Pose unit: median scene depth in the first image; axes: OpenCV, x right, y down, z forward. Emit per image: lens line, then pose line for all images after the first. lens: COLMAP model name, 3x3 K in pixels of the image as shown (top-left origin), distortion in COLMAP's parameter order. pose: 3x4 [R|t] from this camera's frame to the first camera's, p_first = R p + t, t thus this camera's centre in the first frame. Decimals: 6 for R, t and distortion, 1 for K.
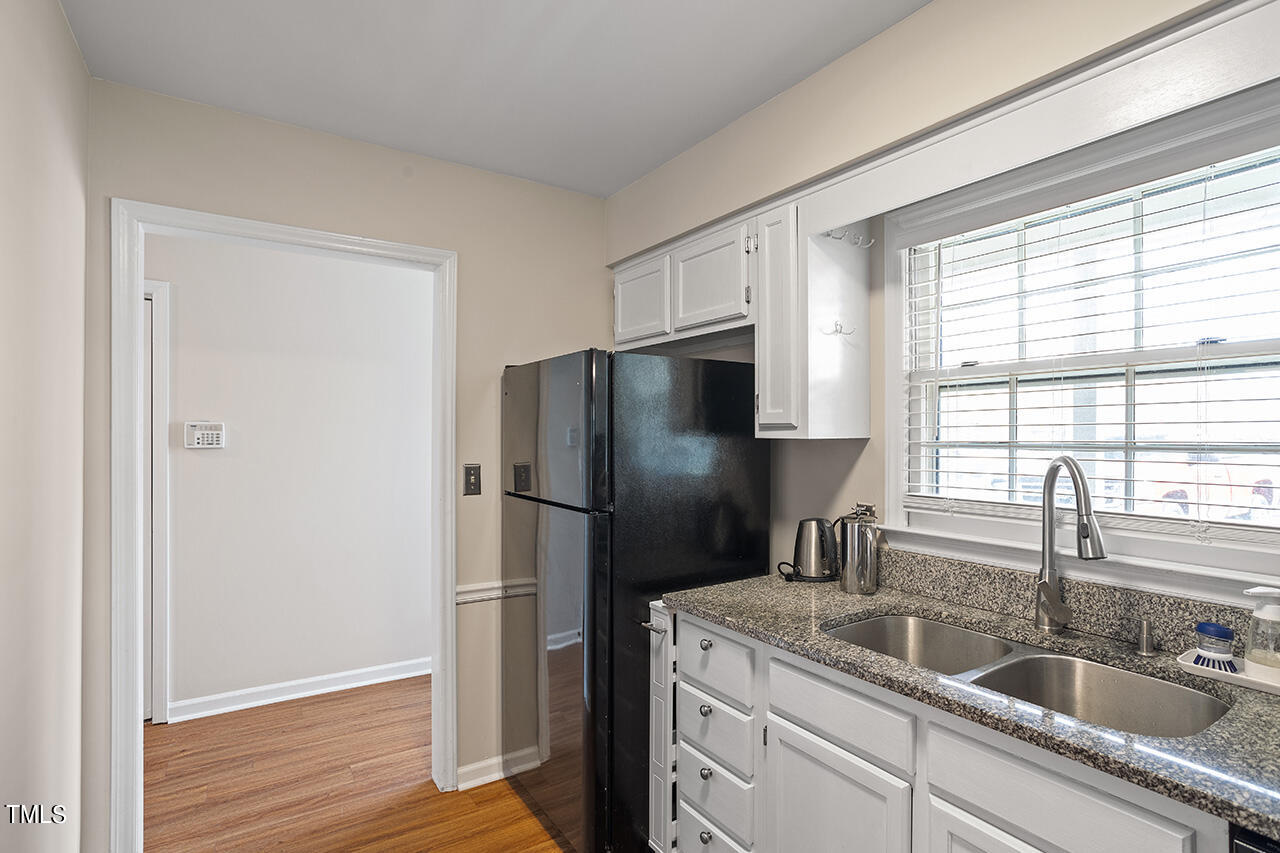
lens RADIAL K [[624.7, 0, 646.4], [0, 624.7, 436.6], [0, 0, 1]] dist [-0.032032, 0.020211]
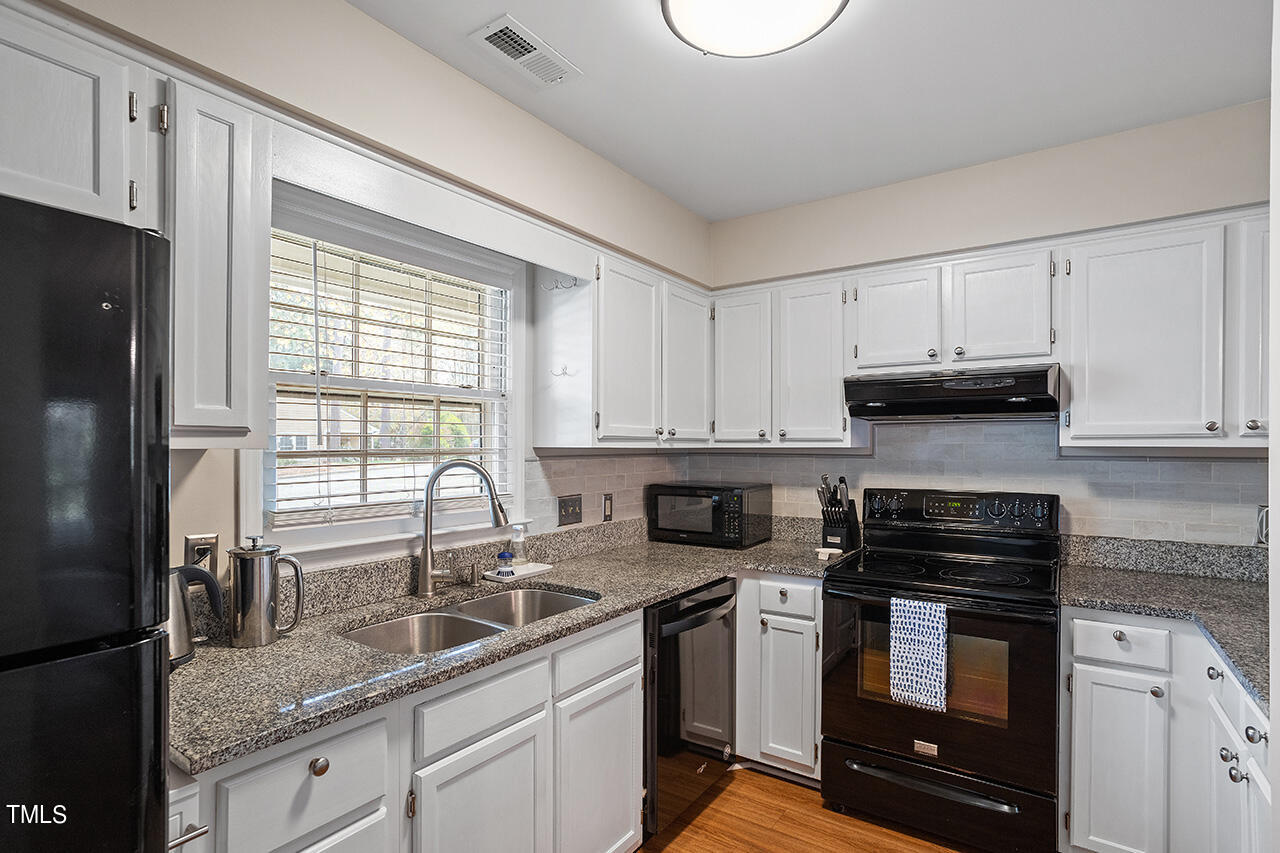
lens RADIAL K [[624.7, 0, 654.1], [0, 624.7, 441.4], [0, 0, 1]] dist [-0.032032, 0.020211]
pose [[-0.387684, 0.005634, 0.921775, -0.545554], [-0.002311, 0.999972, -0.007085, -0.000464], [-0.921790, -0.004877, -0.387660, 0.799910]]
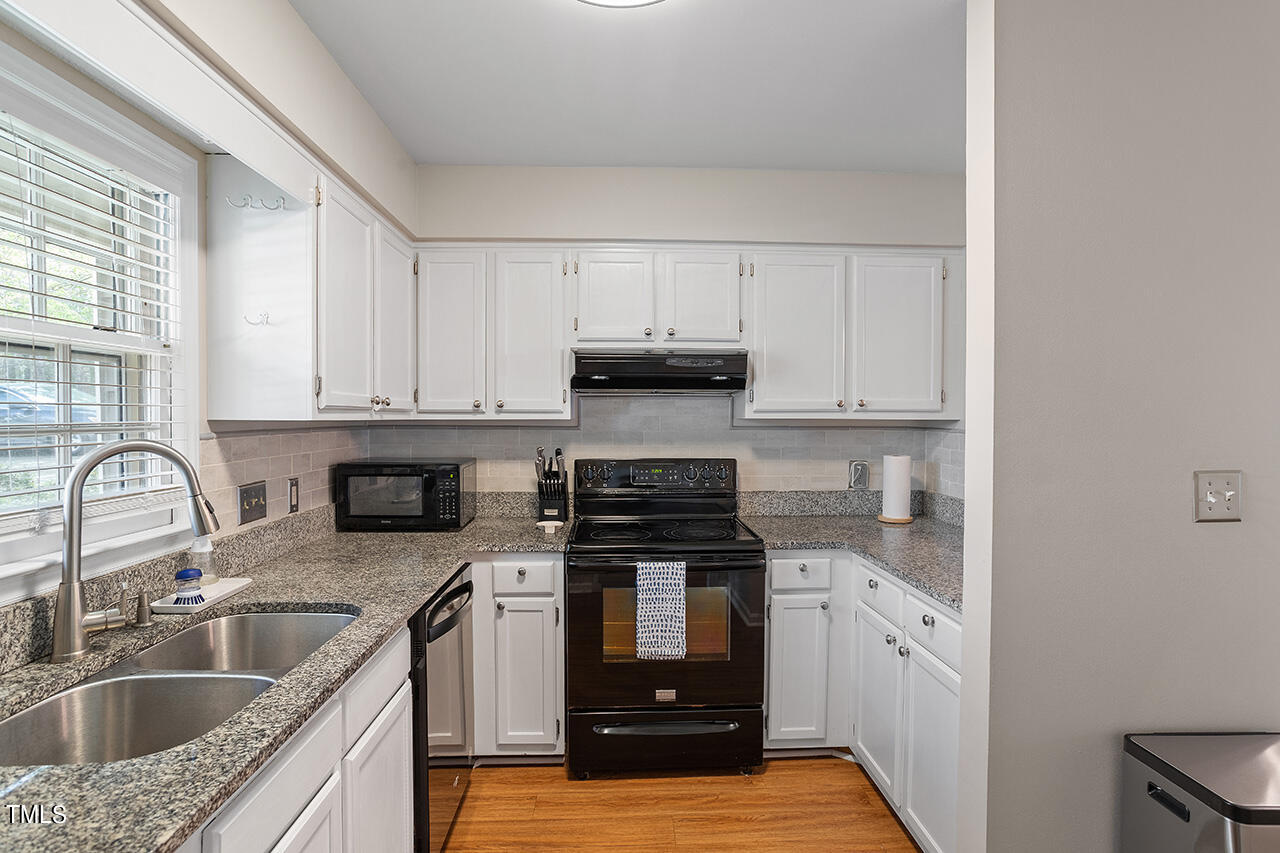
lens RADIAL K [[624.7, 0, 636.4], [0, 624.7, 424.4], [0, 0, 1]] dist [-0.032032, 0.020211]
pose [[-0.852145, -0.007979, 0.523245, -0.302254], [-0.002752, 0.999938, 0.010767, -0.001790], [-0.523299, 0.007735, -0.852114, 0.973809]]
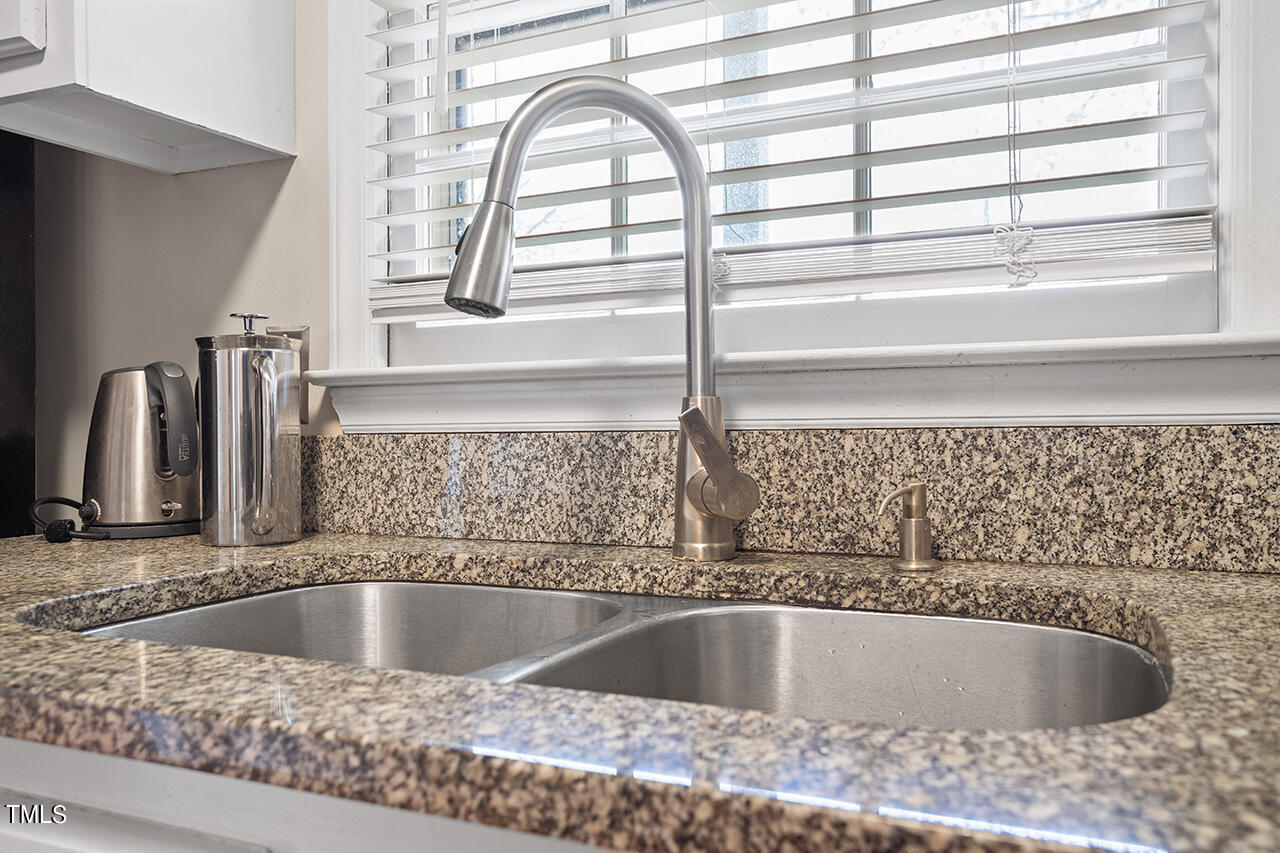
lens RADIAL K [[1019.1, 0, 637.1], [0, 1019.1, 426.9], [0, 0, 1]] dist [-0.011843, -0.001637]
pose [[0.858219, -0.004514, 0.513264, 0.218122], [0.009788, 0.999923, -0.007573, 0.177897], [-0.513190, 0.011523, 0.858197, 0.357891]]
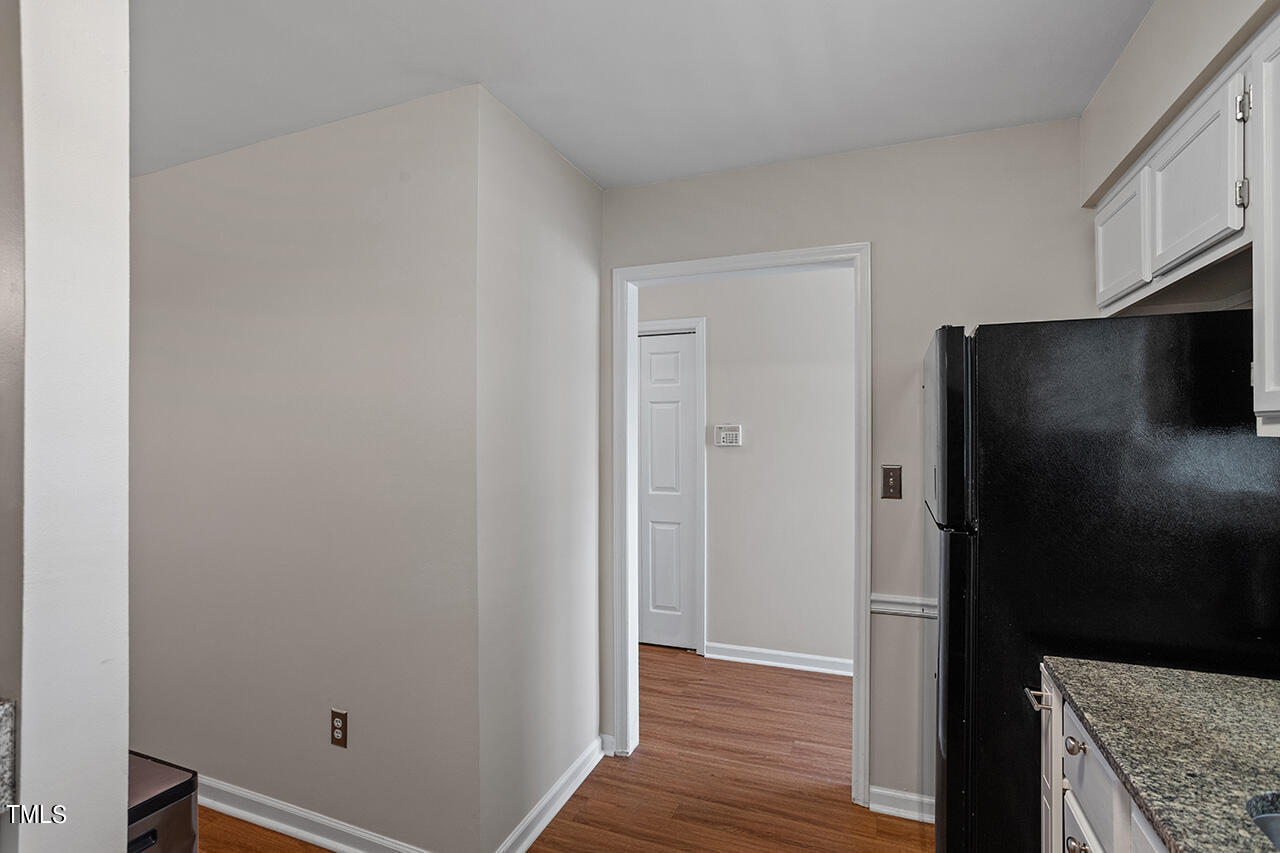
lens RADIAL K [[624.7, 0, 655.9], [0, 624.7, 435.8], [0, 0, 1]] dist [-0.032032, 0.020211]
pose [[0.577831, -0.001772, -0.816154, 0.324864], [0.000336, 0.999998, -0.001933, 0.001928], [0.816156, 0.000843, 0.577831, 0.214682]]
